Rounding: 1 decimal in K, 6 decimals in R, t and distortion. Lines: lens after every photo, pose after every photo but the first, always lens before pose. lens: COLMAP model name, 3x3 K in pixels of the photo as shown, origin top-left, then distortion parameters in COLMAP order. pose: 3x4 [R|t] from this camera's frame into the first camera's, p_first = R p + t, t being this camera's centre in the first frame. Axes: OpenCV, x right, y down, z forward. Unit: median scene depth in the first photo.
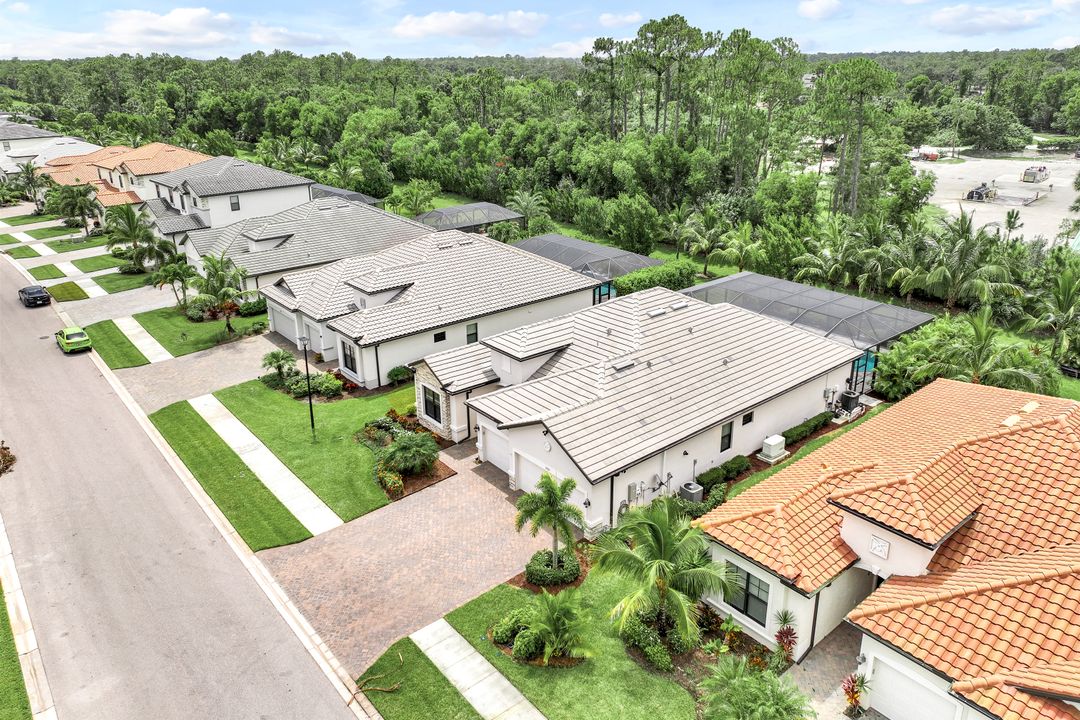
lens RADIAL K [[749.5, 0, 548.1], [0, 749.5, 353.7], [0, 0, 1]] dist [-0.001578, 0.012021]
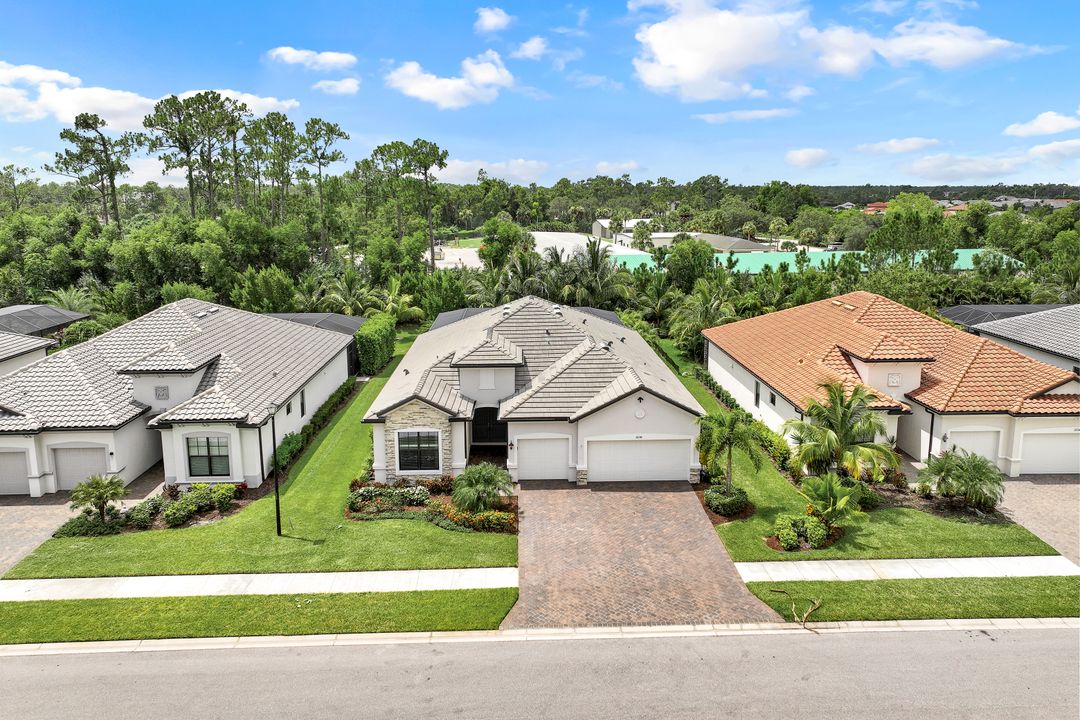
lens RADIAL K [[749.5, 0, 543.4], [0, 749.5, 362.9], [0, 0, 1]] dist [-0.001578, 0.012021]
pose [[0.612539, -0.170066, 0.771929, -0.806016], [0.290502, 0.956670, -0.019751, 0.034825], [-0.735122, 0.236345, 0.635402, 0.386410]]
